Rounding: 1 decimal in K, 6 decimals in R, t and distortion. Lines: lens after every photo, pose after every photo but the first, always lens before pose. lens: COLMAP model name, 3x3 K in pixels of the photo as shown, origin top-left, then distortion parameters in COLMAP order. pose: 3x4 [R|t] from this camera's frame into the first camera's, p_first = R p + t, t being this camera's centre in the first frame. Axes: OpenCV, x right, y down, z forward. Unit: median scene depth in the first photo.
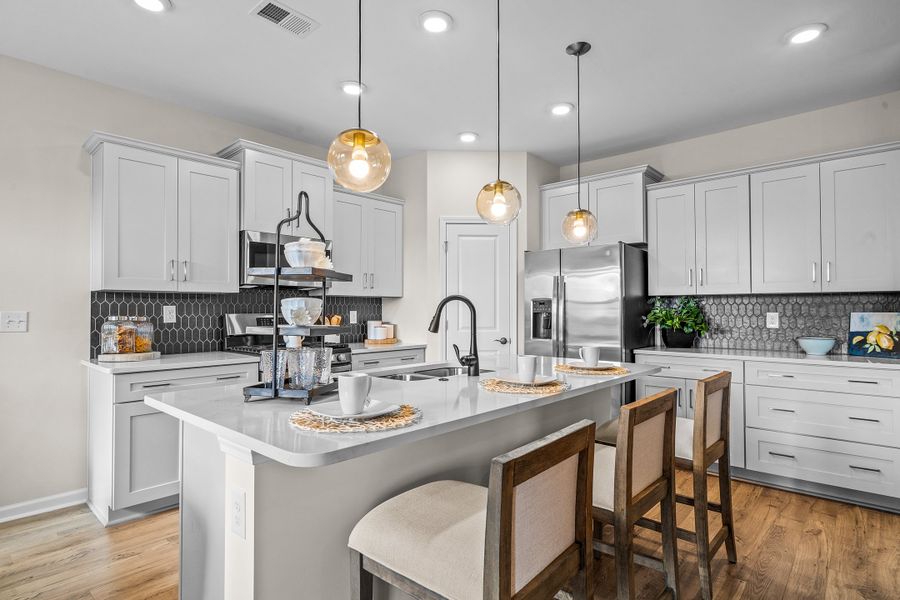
lens RADIAL K [[478.7, 0, 458.8], [0, 478.7, 301.8], [0, 0, 1]] dist [0.001213, -0.000166]
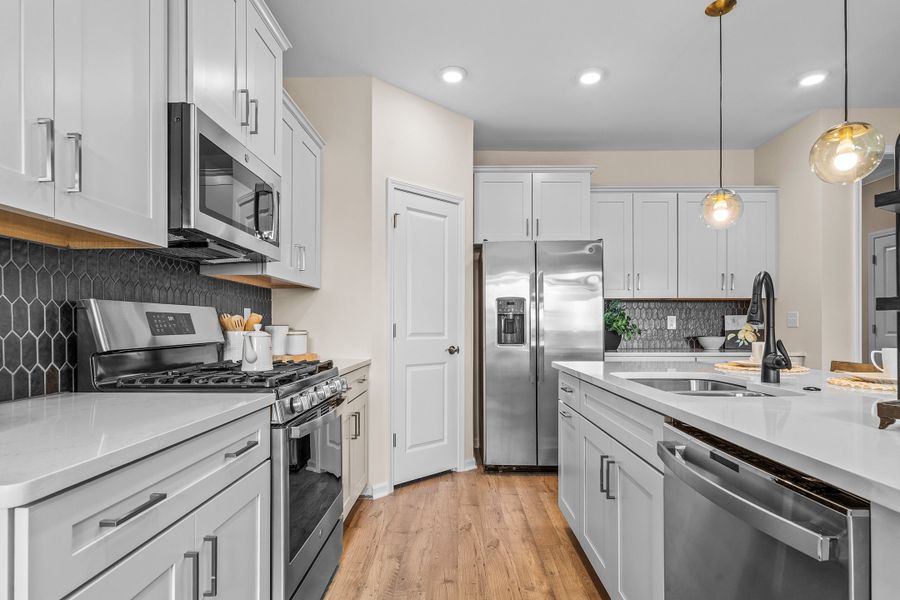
lens RADIAL K [[478.7, 0, 451.7], [0, 478.7, 326.5], [0, 0, 1]] dist [0.001213, -0.000166]
pose [[0.744097, 0.000233, 0.668071, -0.529947], [-0.009738, 0.999897, 0.010497, 0.041338], [-0.668000, -0.014316, 0.744023, 0.492088]]
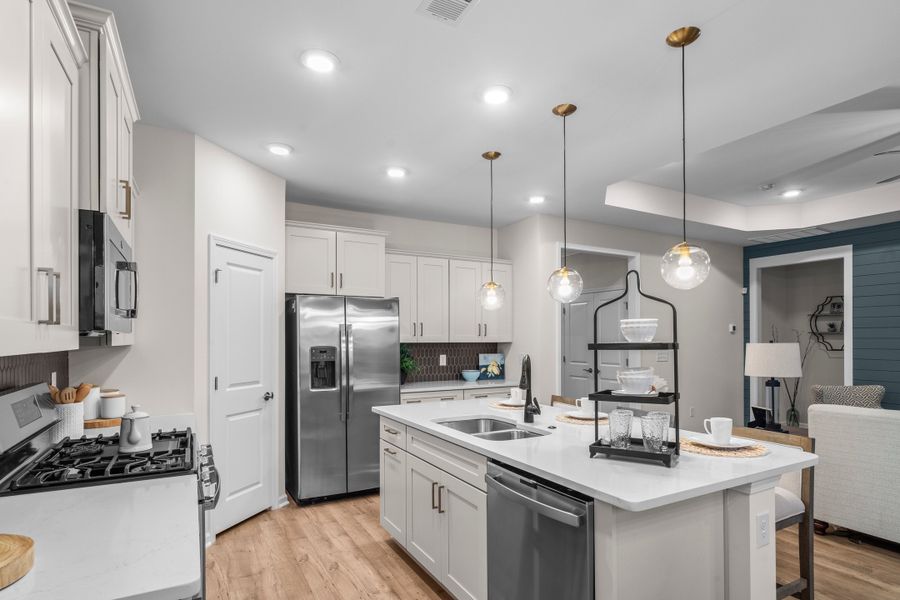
lens RADIAL K [[478.7, 0, 456.0], [0, 478.7, 338.7], [0, 0, 1]] dist [0.001213, -0.000166]
pose [[0.316269, 0.002449, 0.948667, -0.727852], [-0.013029, 0.999914, 0.001763, -0.030510], [-0.948580, -0.012918, 0.316273, 0.503513]]
